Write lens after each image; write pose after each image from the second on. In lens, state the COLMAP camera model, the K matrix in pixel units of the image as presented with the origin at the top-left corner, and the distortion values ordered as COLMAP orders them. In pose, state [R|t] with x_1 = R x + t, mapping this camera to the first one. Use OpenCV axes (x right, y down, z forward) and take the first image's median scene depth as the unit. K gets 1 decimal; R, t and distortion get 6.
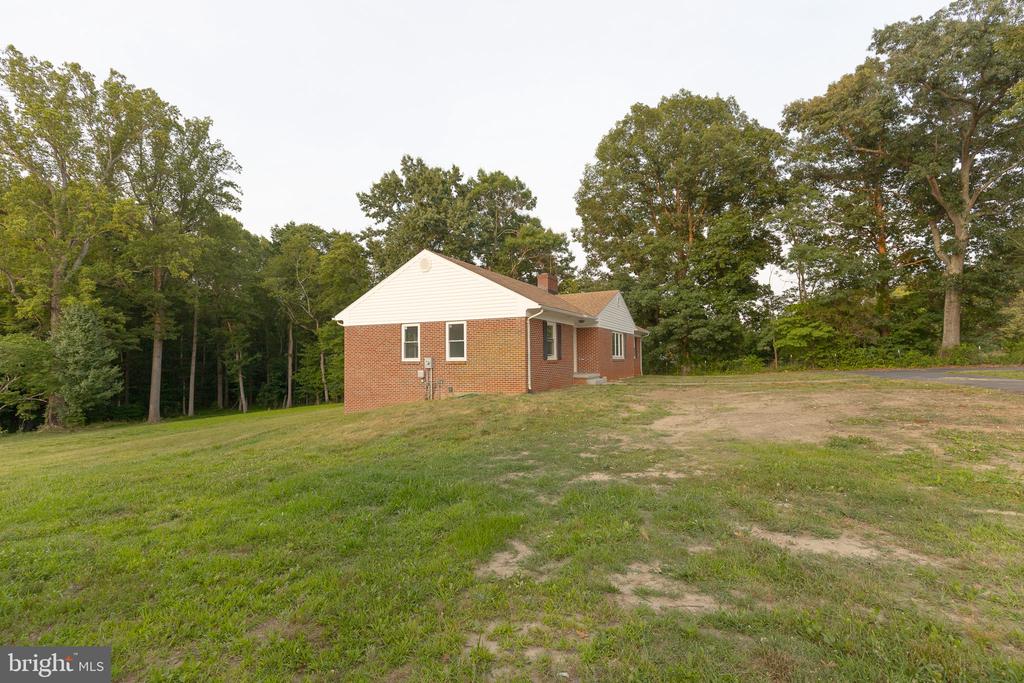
lens RADIAL K [[464.8, 0, 508.1], [0, 464.8, 340.8], [0, 0, 1]] dist [0.012454, -0.003475]
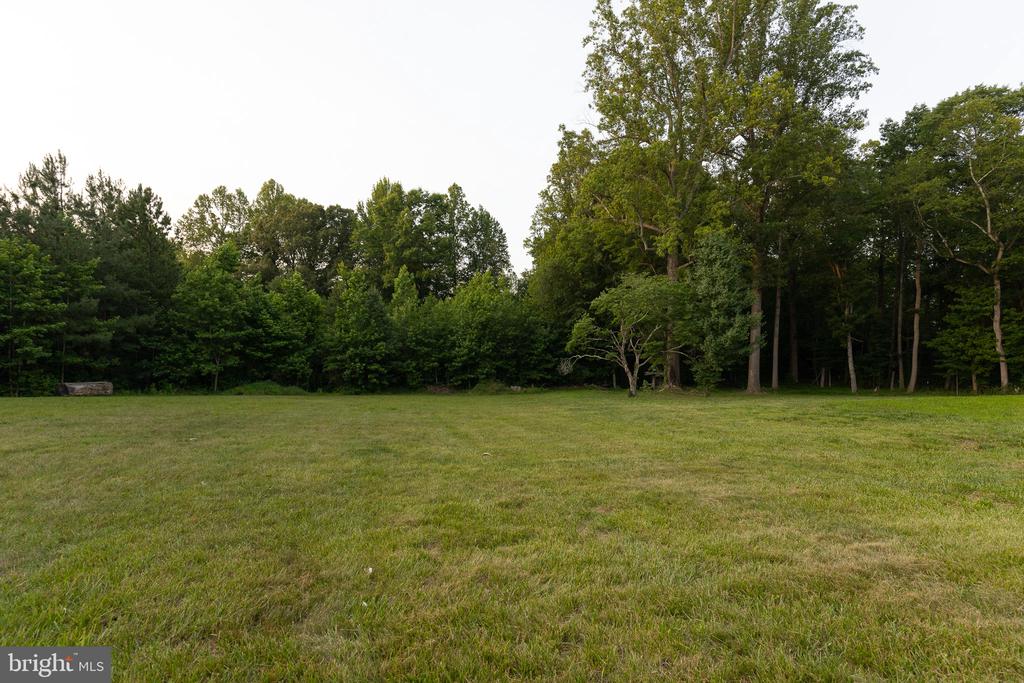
lens RADIAL K [[464.8, 0, 508.9], [0, 464.8, 361.5], [0, 0, 1]] dist [0.012454, -0.003475]
pose [[0.584483, 0.053479, -0.809642, -0.501825], [0.022174, 0.996400, 0.081822, 0.065400], [0.811103, -0.065777, 0.581193, 0.272988]]
